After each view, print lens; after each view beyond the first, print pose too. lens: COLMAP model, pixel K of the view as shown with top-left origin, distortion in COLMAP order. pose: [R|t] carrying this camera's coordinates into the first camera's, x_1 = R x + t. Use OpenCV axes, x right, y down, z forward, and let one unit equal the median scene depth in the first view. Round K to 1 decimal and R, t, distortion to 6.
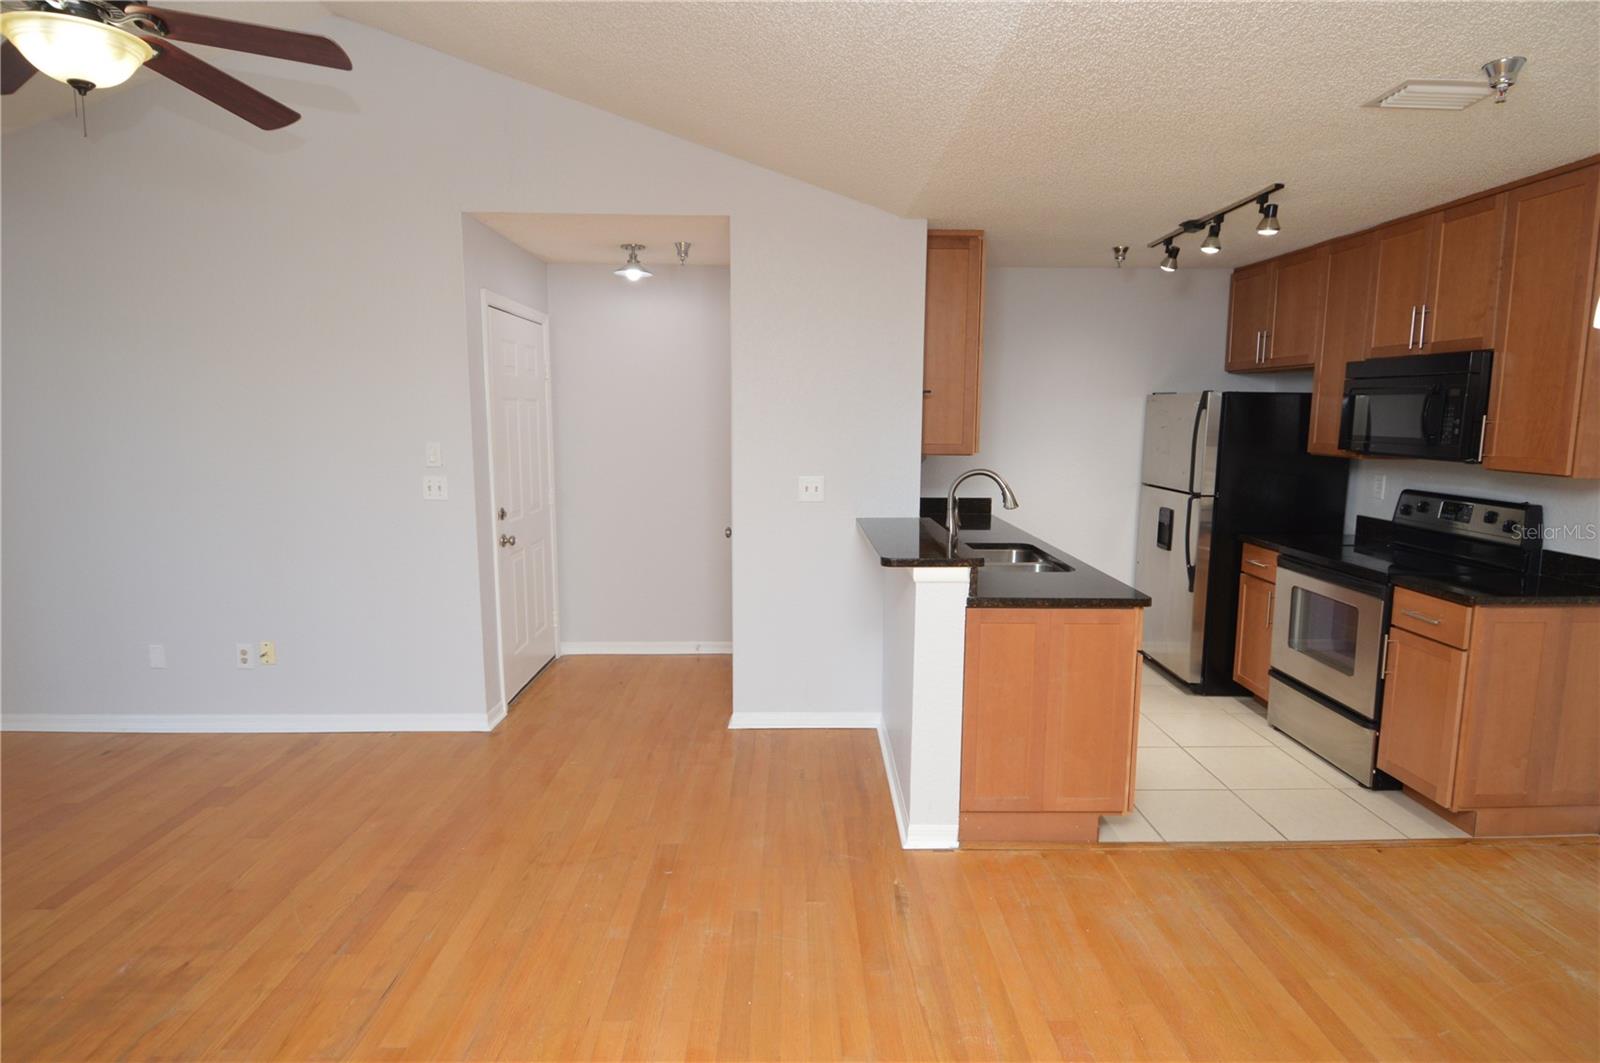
lens RADIAL K [[849.7, 0, 808.7], [0, 849.7, 524.5], [0, 0, 1]] dist [0.021975, -0.030225]
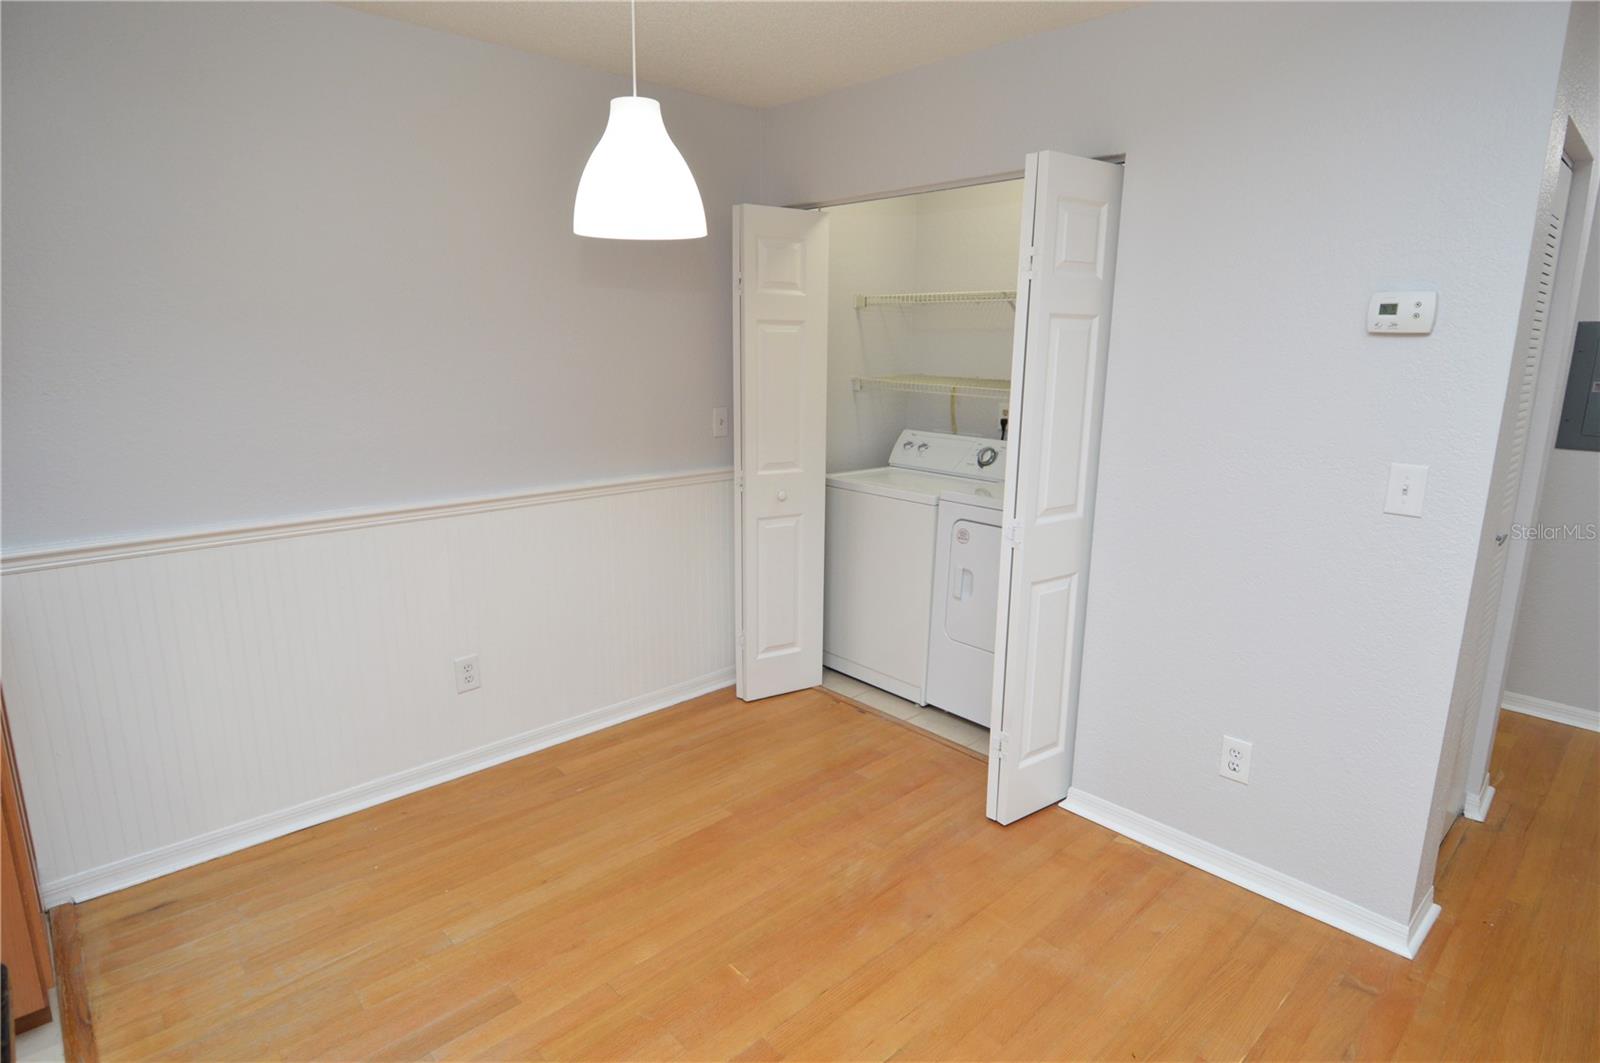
lens RADIAL K [[849.7, 0, 808.7], [0, 849.7, 524.5], [0, 0, 1]] dist [0.021975, -0.030225]
pose [[-0.673578, -0.167936, 0.719784, 0.032267], [0.077334, 0.952487, 0.294598, -0.082812], [-0.735059, 0.254099, -0.628587, 0.685904]]
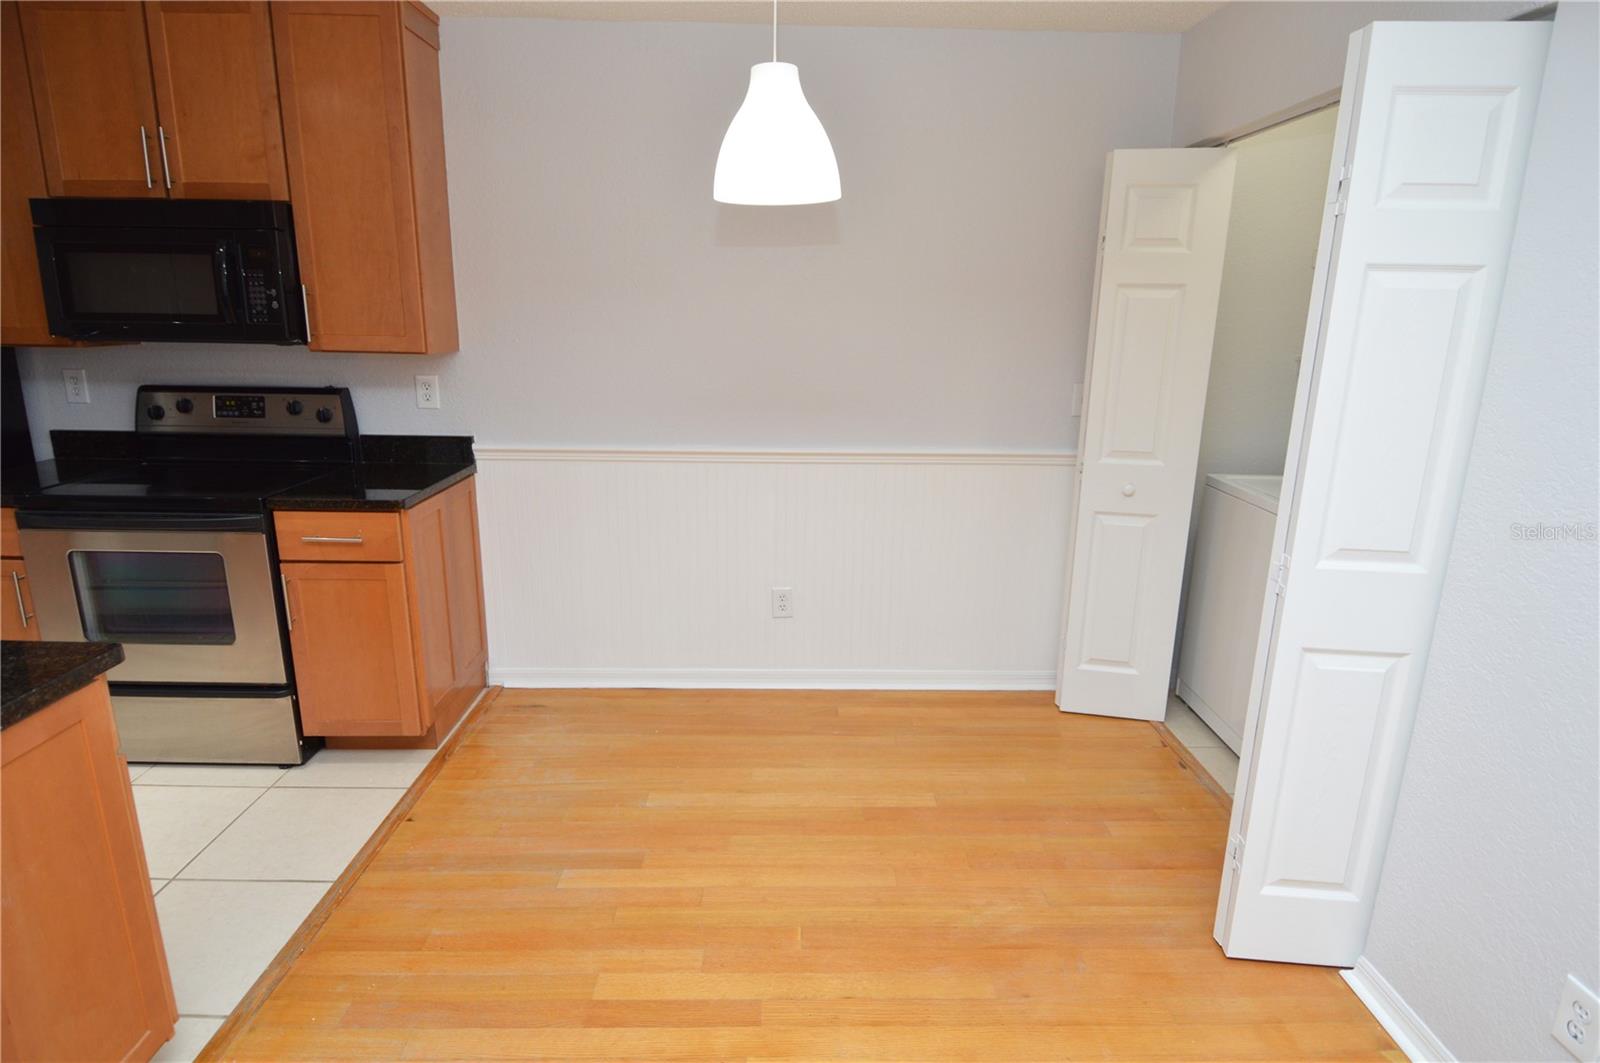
lens RADIAL K [[849.7, 0, 808.7], [0, 849.7, 524.5], [0, 0, 1]] dist [0.021975, -0.030225]
pose [[-0.000701, -0.251087, 0.967964, -0.051011], [0.110345, 0.962034, 0.249629, -0.046127], [-0.993893, 0.106985, 0.027032, 0.416659]]
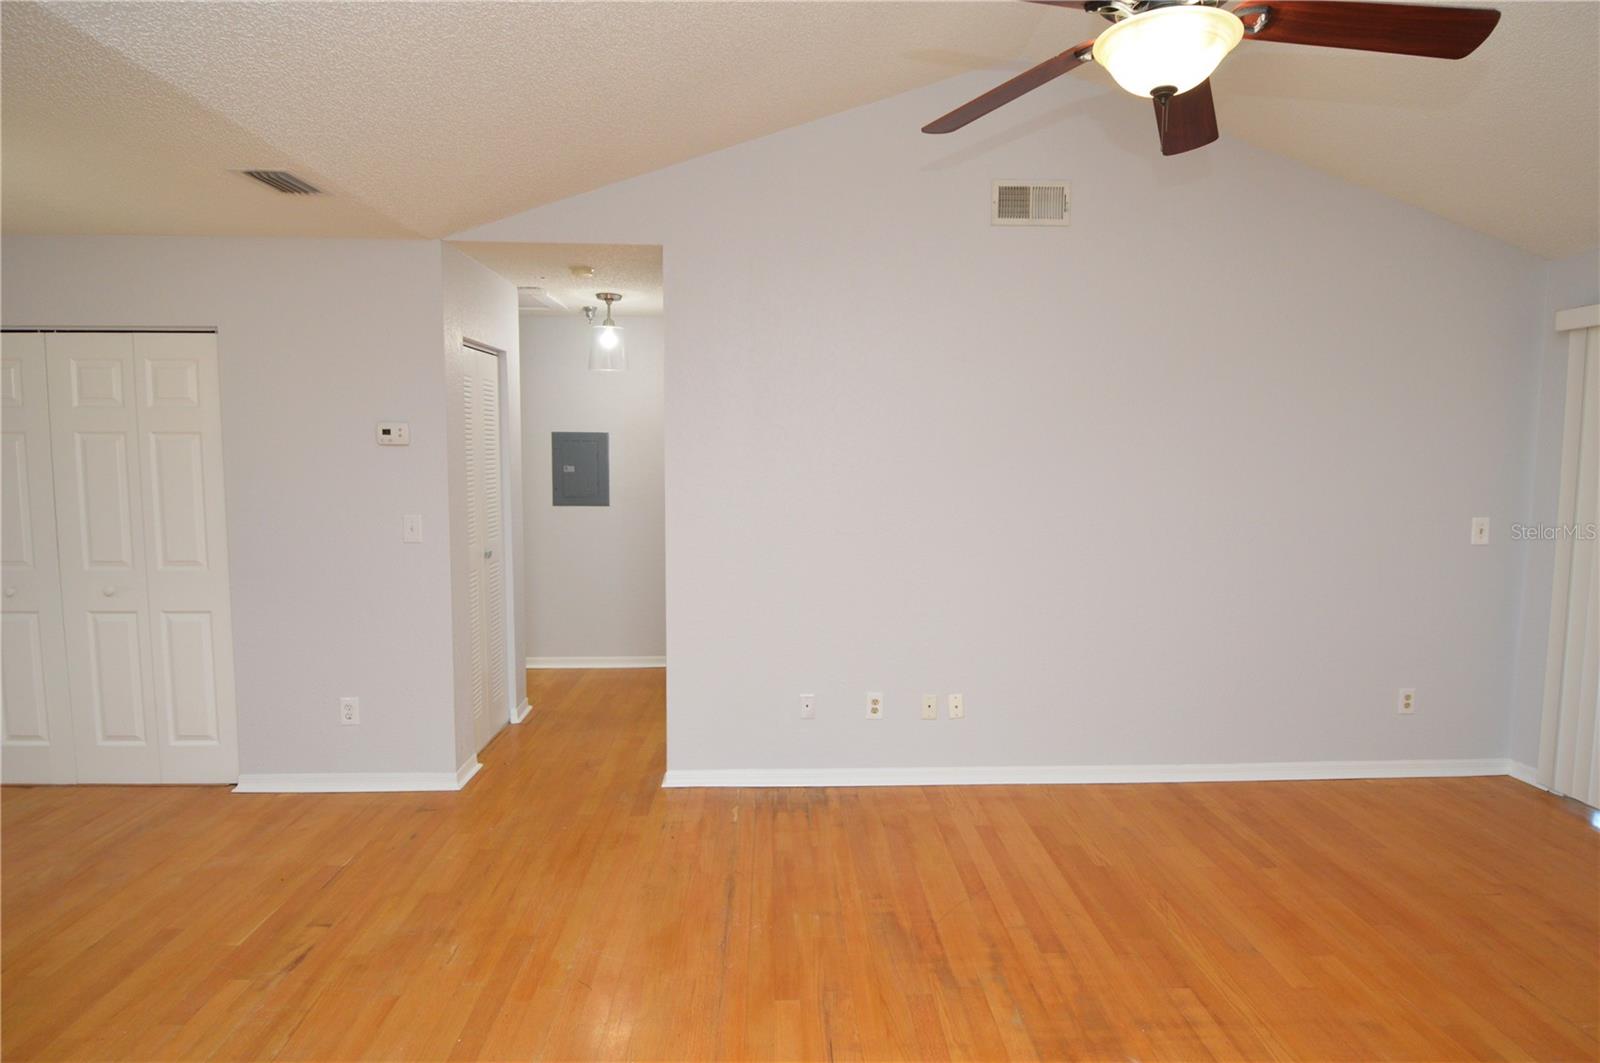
lens RADIAL K [[870.9, 0, 813.2], [0, 870.9, 521.0], [0, 0, 1]] dist [0.018195, -0.030669]
pose [[-0.999510, -0.009060, -0.029967, -0.246617], [-0.015237, 0.976970, 0.212833, -0.142814], [0.027348, 0.213185, -0.976629, 1.040064]]
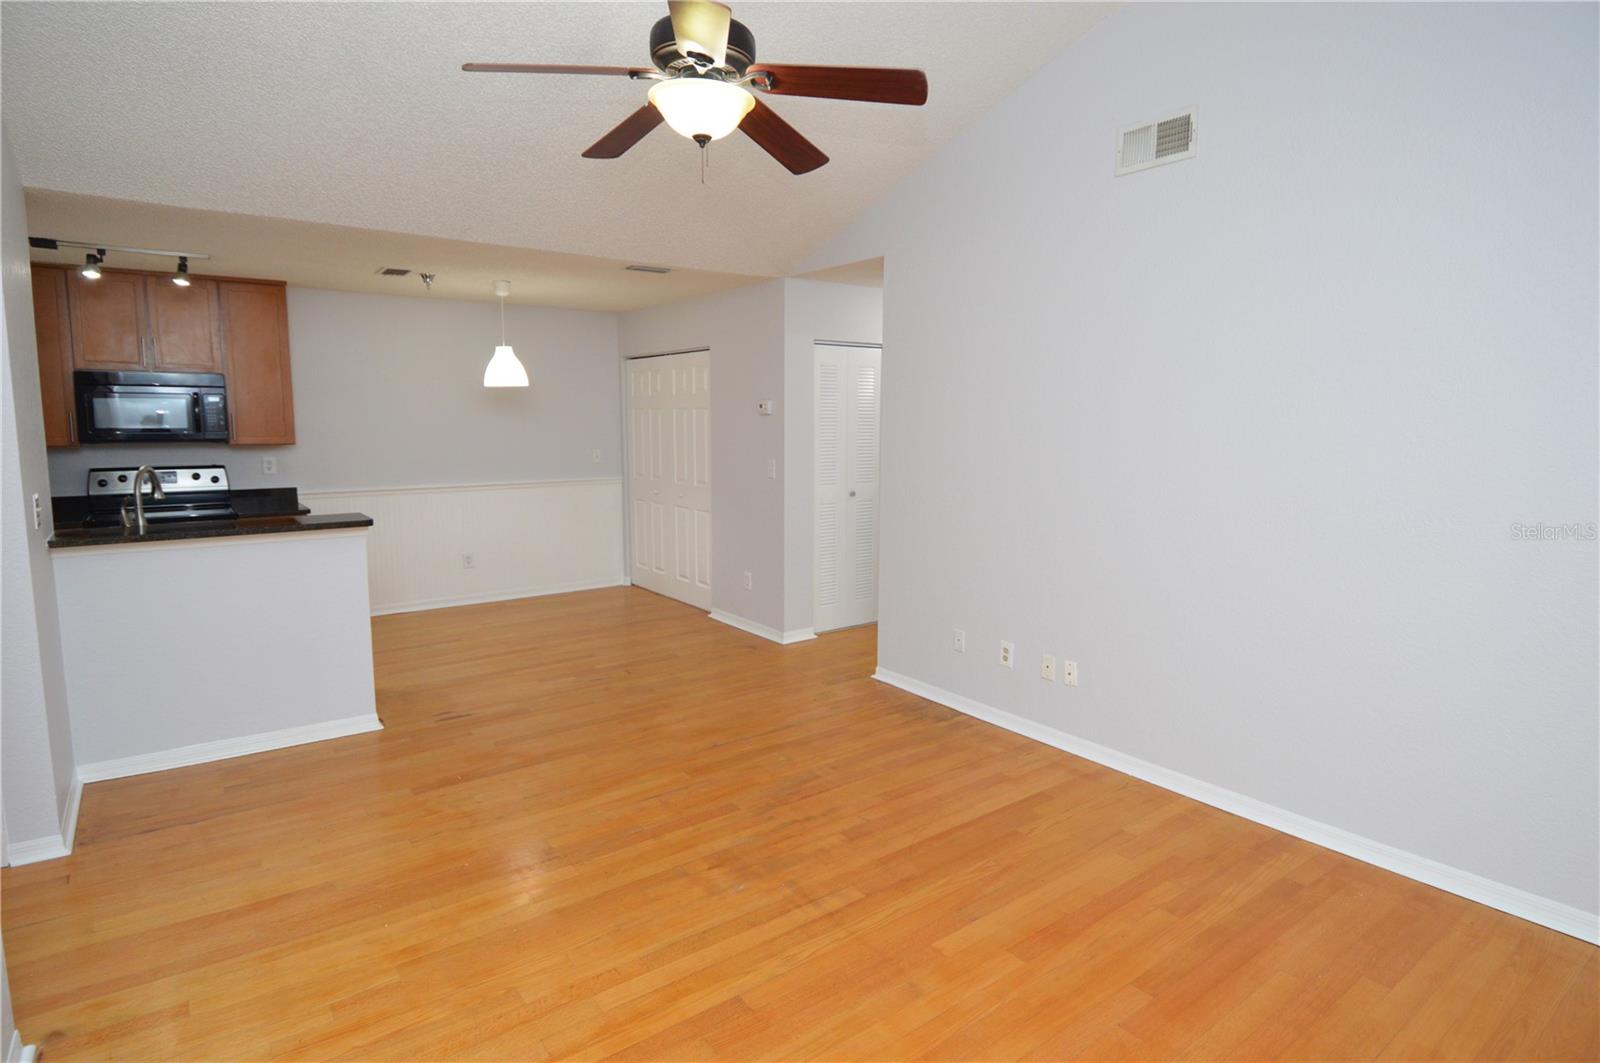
lens RADIAL K [[849.7, 0, 808.7], [0, 849.7, 524.5], [0, 0, 1]] dist [0.021975, -0.030225]
pose [[-0.586291, -0.109157, 0.802713, -1.026774], [0.096988, 0.974295, 0.203329, -0.117807], [-0.804274, 0.197064, -0.560633, 0.867137]]
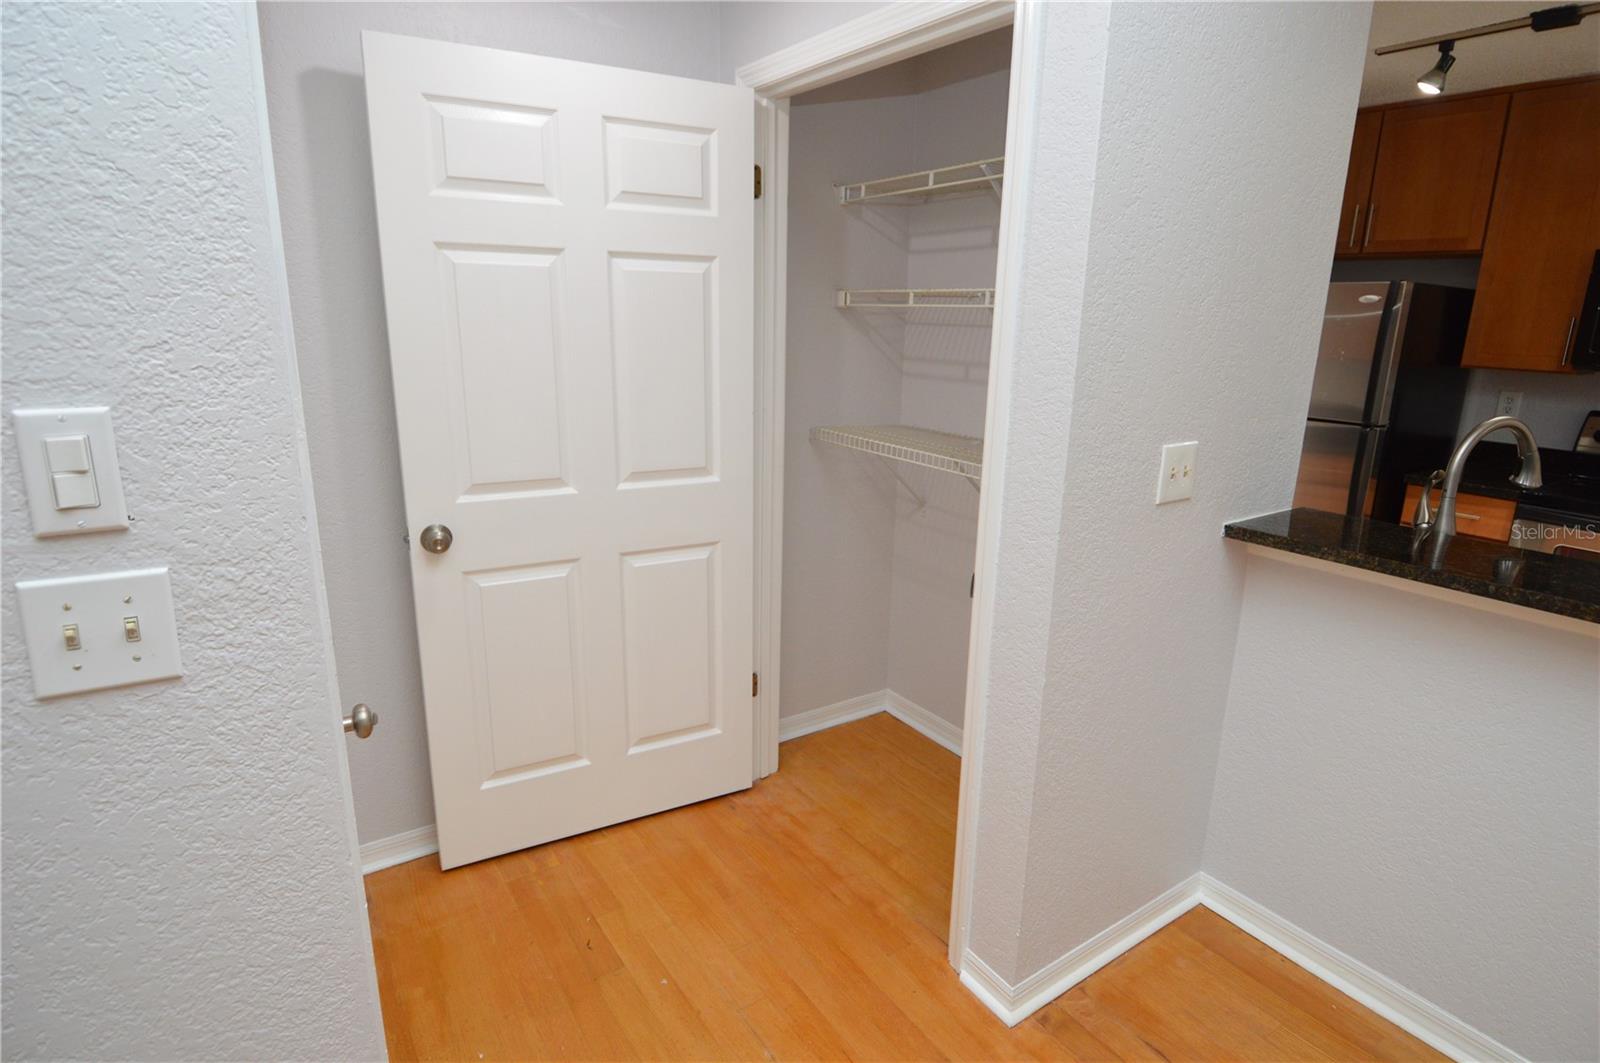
lens RADIAL K [[849.7, 0, 808.7], [0, 849.7, 524.5], [0, 0, 1]] dist [0.021975, -0.030225]
pose [[0.833029, -0.119784, 0.540107, -0.399956], [0.054492, 0.989297, 0.135360, -0.085169], [-0.550540, -0.083328, 0.830640, 0.732053]]
